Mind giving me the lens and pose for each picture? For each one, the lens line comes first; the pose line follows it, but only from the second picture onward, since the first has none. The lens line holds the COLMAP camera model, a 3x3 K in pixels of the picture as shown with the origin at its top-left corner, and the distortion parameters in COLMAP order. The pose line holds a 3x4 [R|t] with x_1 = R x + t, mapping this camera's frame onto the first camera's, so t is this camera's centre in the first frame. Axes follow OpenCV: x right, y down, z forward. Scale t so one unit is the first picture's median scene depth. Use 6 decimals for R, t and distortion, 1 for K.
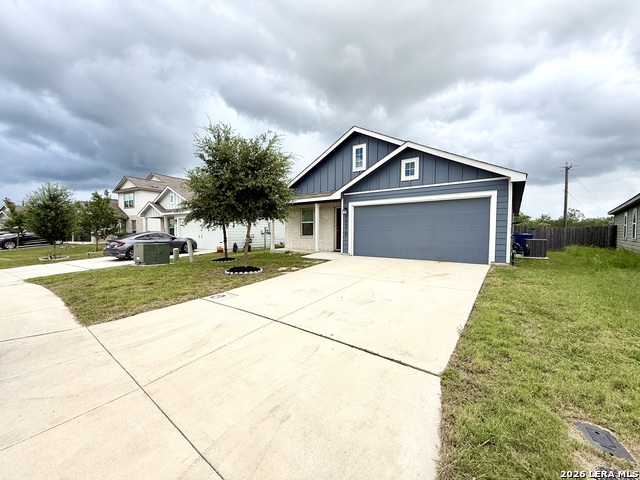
lens RADIAL K [[255.7, 0, 320.0], [0, 255.7, 240.0], [0, 0, 1]] dist [0.000563, 0.000058]
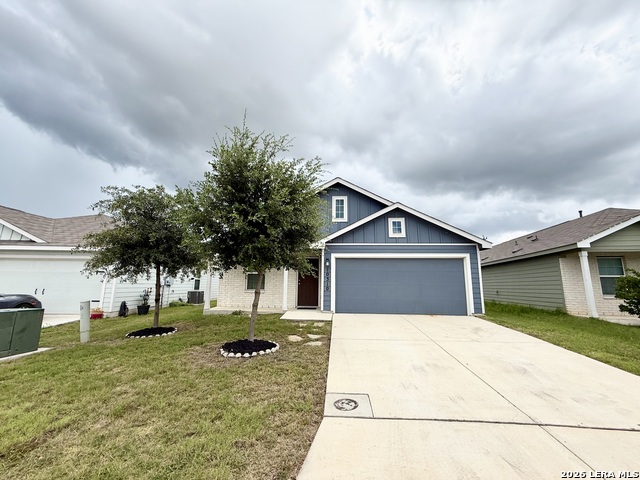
lens RADIAL K [[254.4, 0, 317.6], [0, 254.4, 240.3], [0, 0, 1]] dist [-0.000673, -0.000113]
pose [[0.835997, 0.100560, 0.539442, -0.430785], [0.007811, 0.980785, -0.194938, -0.015324], [-0.548679, 0.167181, 0.819147, 0.273857]]
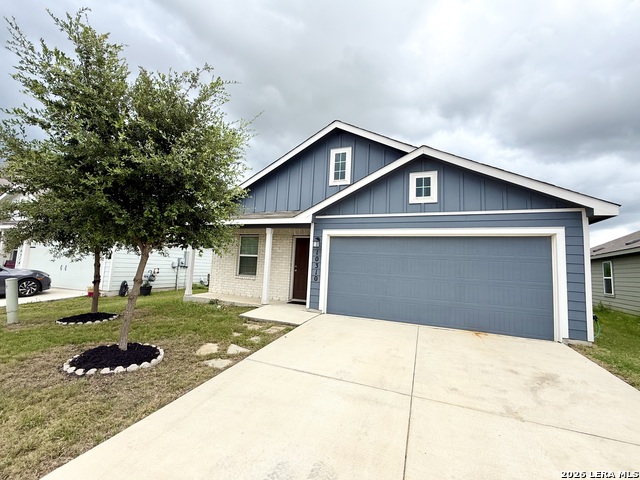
lens RADIAL K [[266.6, 0, 312.4], [0, 266.6, 240.8], [0, 0, 1]] dist [0.002416, 0.000068]
pose [[0.967063, 0.072088, 0.244115, -0.078454], [-0.041215, 0.990749, -0.129295, -0.030451], [-0.251177, 0.114976, 0.961088, 0.360222]]
